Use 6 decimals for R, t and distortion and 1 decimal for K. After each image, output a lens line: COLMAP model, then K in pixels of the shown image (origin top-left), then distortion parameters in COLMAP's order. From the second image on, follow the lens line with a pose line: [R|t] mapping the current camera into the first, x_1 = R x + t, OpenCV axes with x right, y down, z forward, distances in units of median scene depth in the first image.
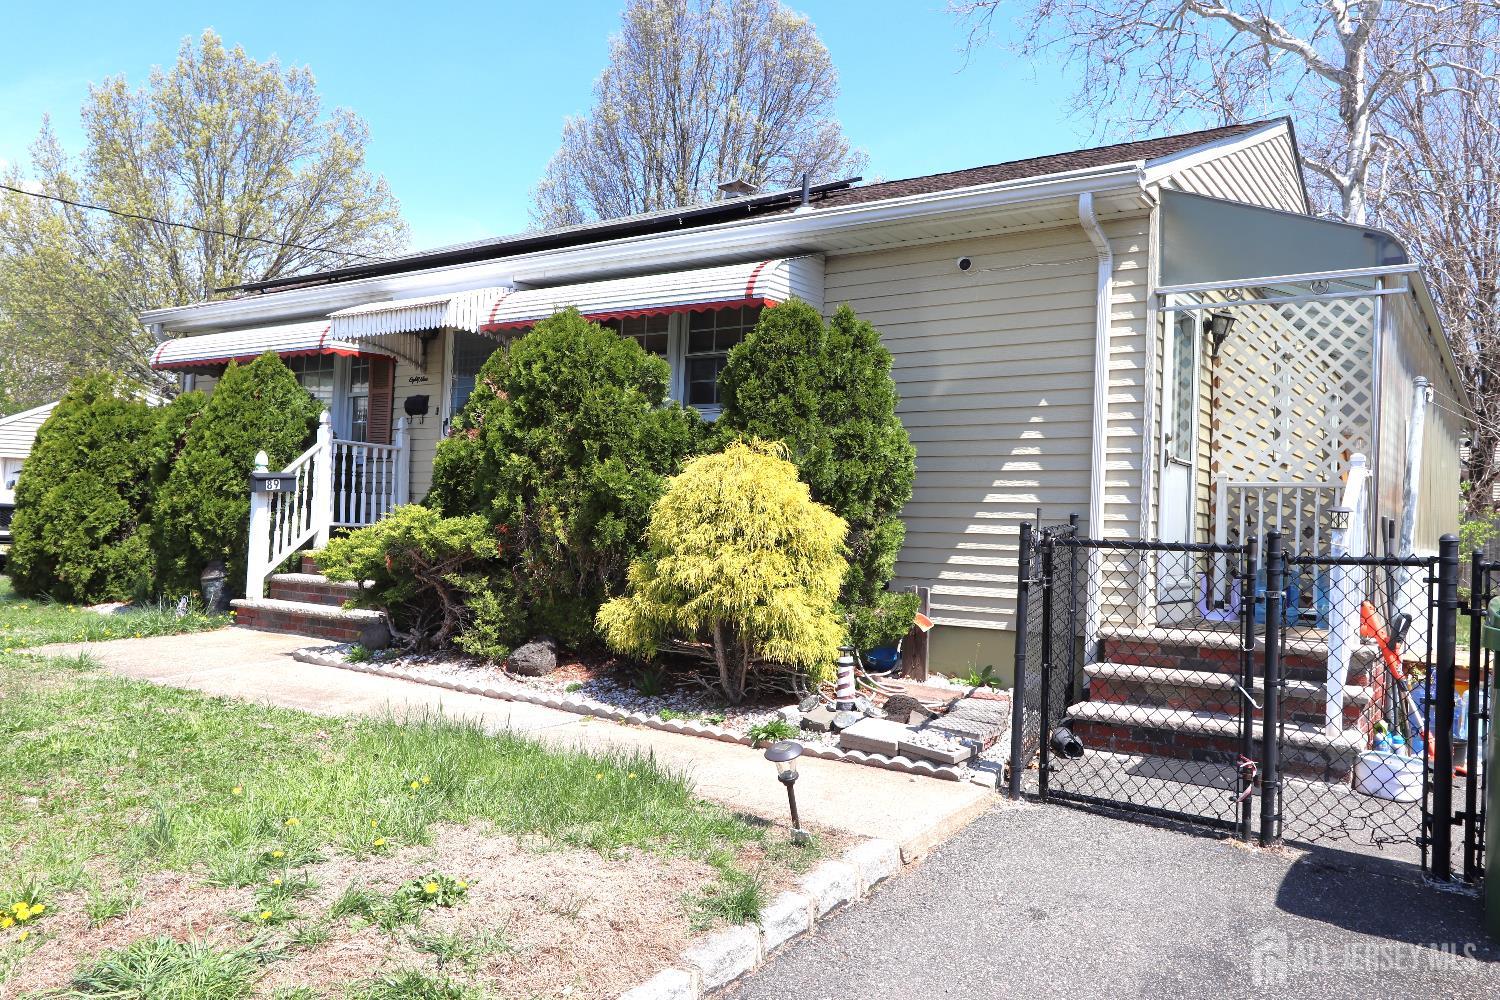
lens RADIAL K [[1122.9, 0, 749.5], [0, 1122.9, 515.6], [0, 0, 1]] dist [-0.000165, 0.000559]
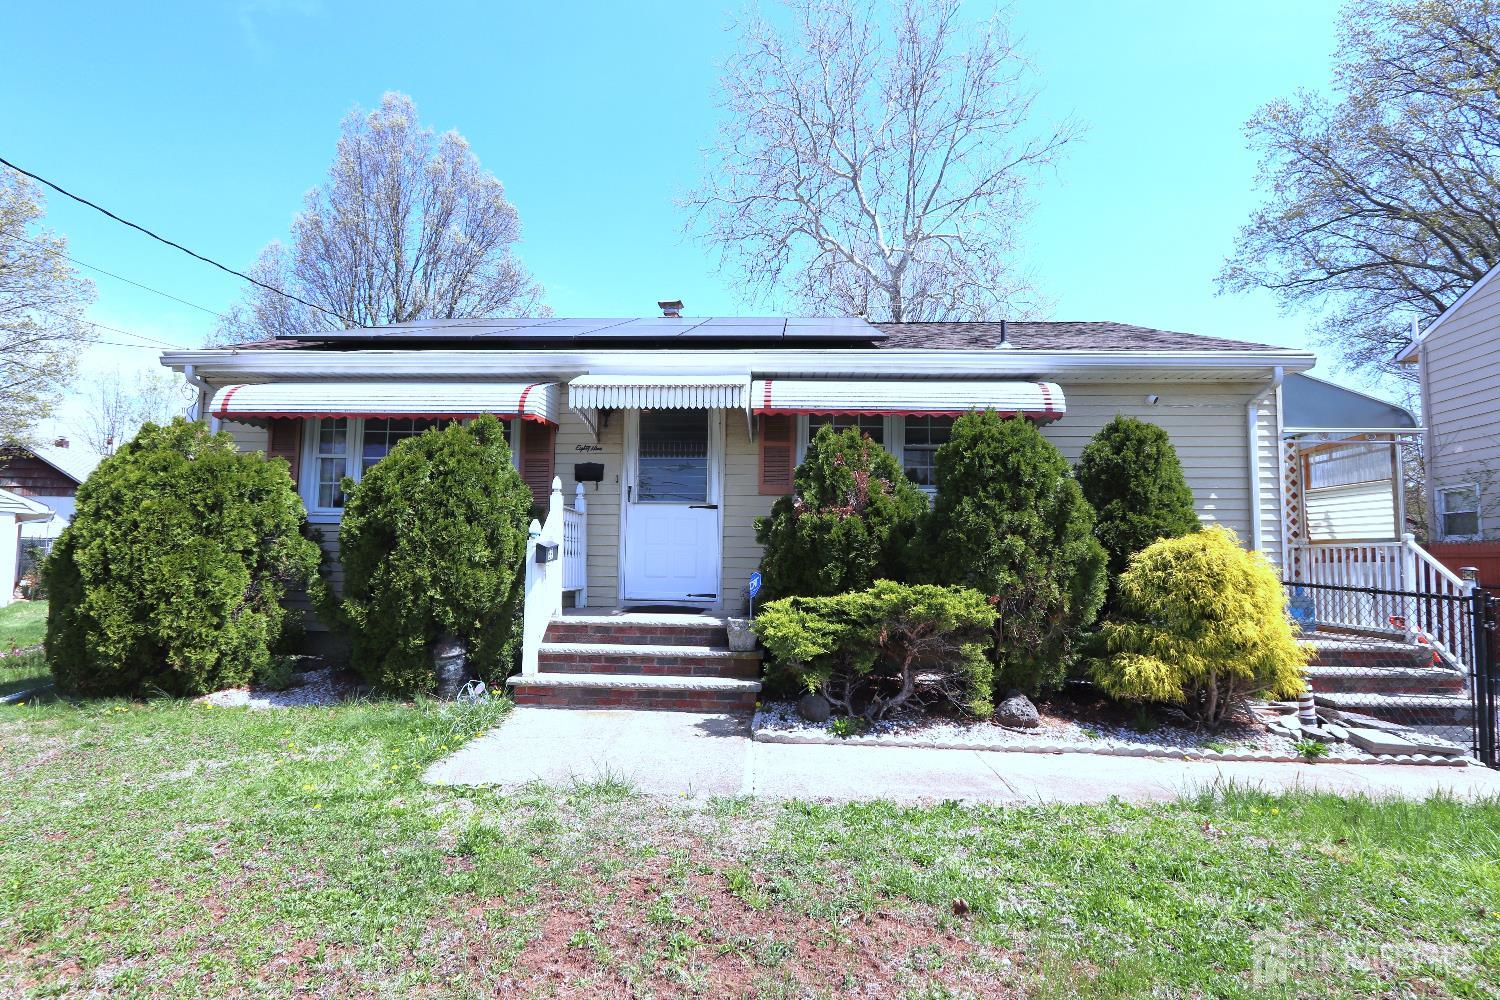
lens RADIAL K [[754.7, 0, 750.0], [0, 754.7, 500.0], [0, 0, 1]] dist [-0.019869, 0.000324]
pose [[0.852093, 0.015563, 0.523158, -0.744139], [0.010775, 0.998824, -0.047264, -0.050024], [-0.523279, 0.045911, 0.850924, 0.428110]]
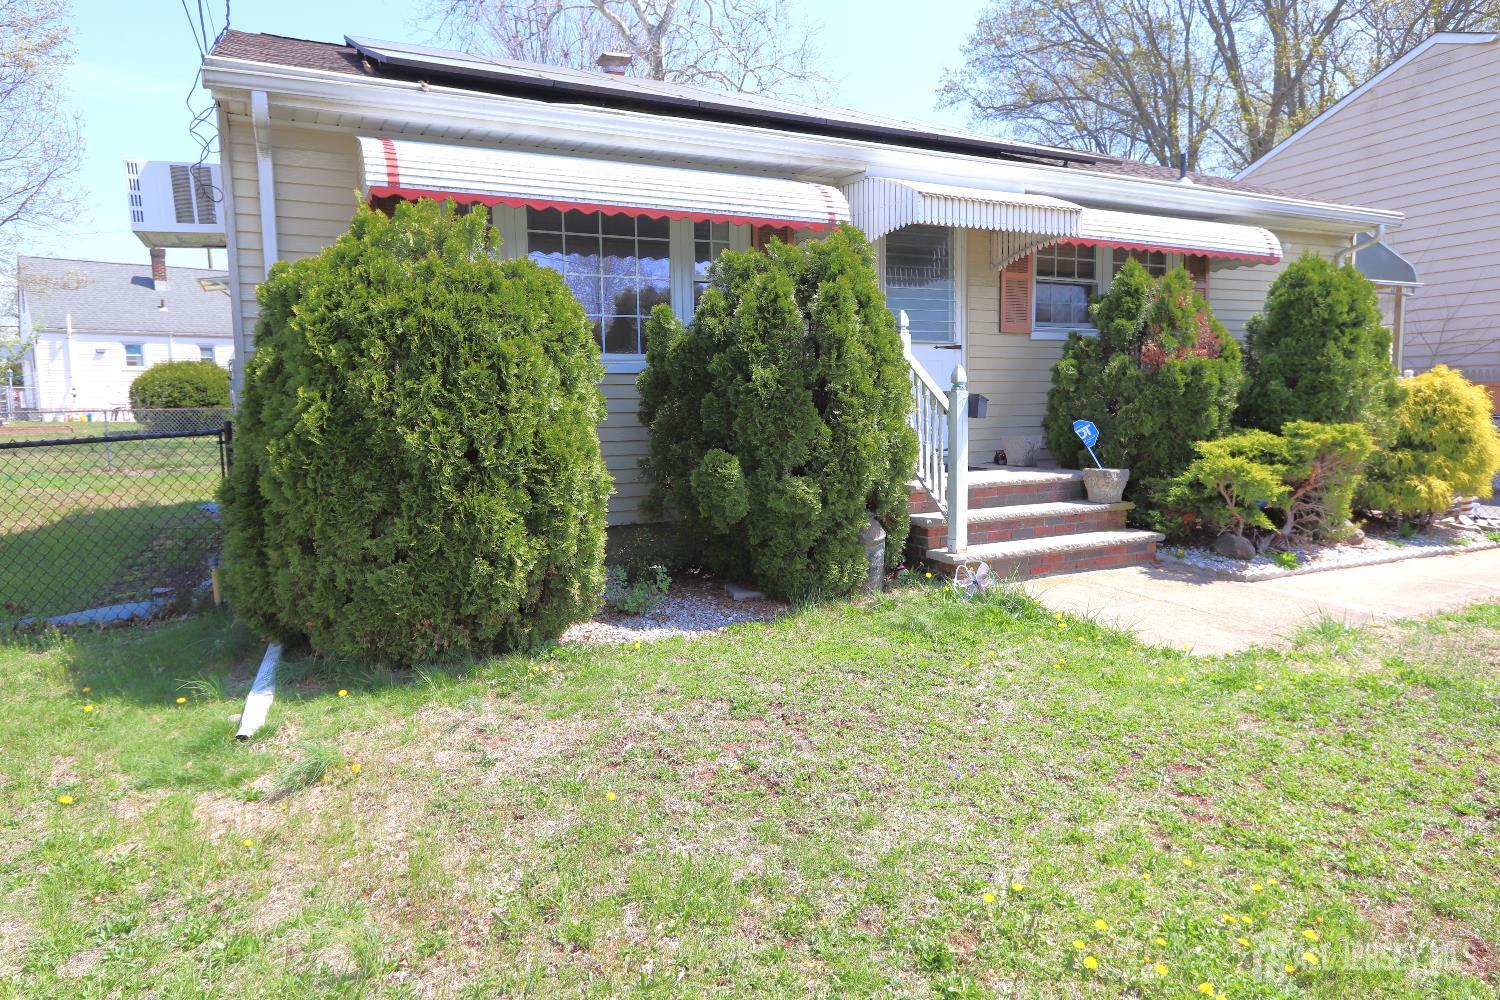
lens RADIAL K [[942.5, 0, 755.7], [0, 942.5, 498.6], [0, 0, 1]] dist [-0.009525, 0.002199]
pose [[0.479225, -0.135057, 0.867239, -1.315315], [0.023827, 0.989728, 0.140966, -0.074112], [-0.877369, -0.046891, 0.477520, 0.971907]]
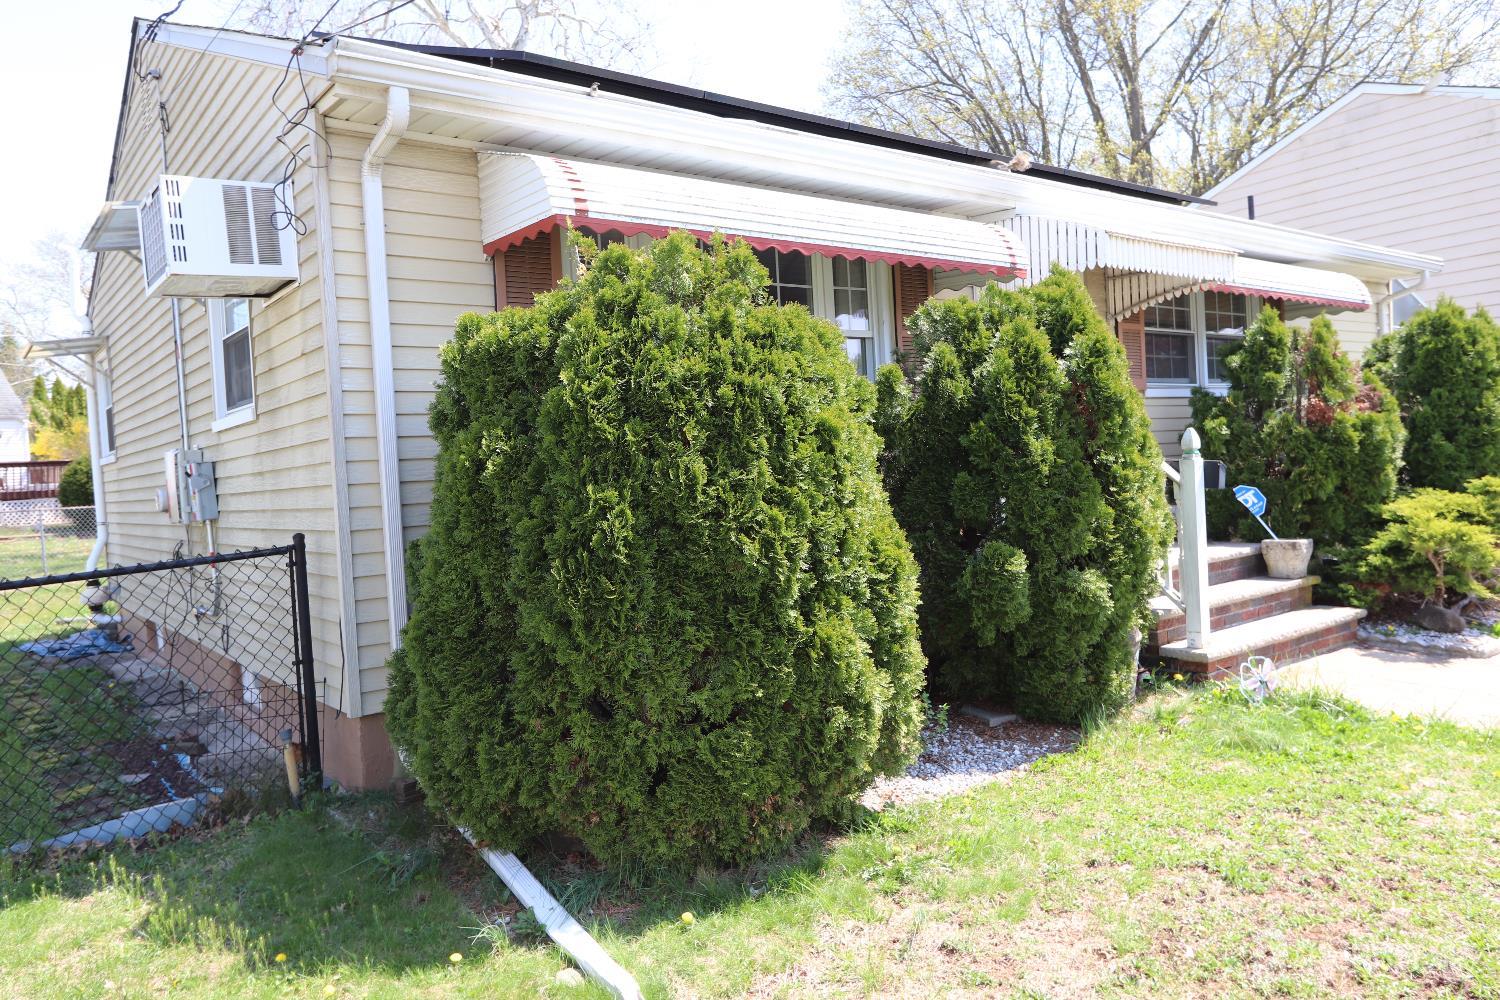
lens RADIAL K [[1068.5, 0, 748.2], [0, 1068.5, 499.6], [0, 0, 1]] dist [-0.005775, 0.001235]
pose [[0.296382, -0.083555, 0.951408, -1.363631], [0.053048, 0.996068, 0.070952, -0.089663], [-0.953595, 0.029442, 0.299649, 1.279623]]
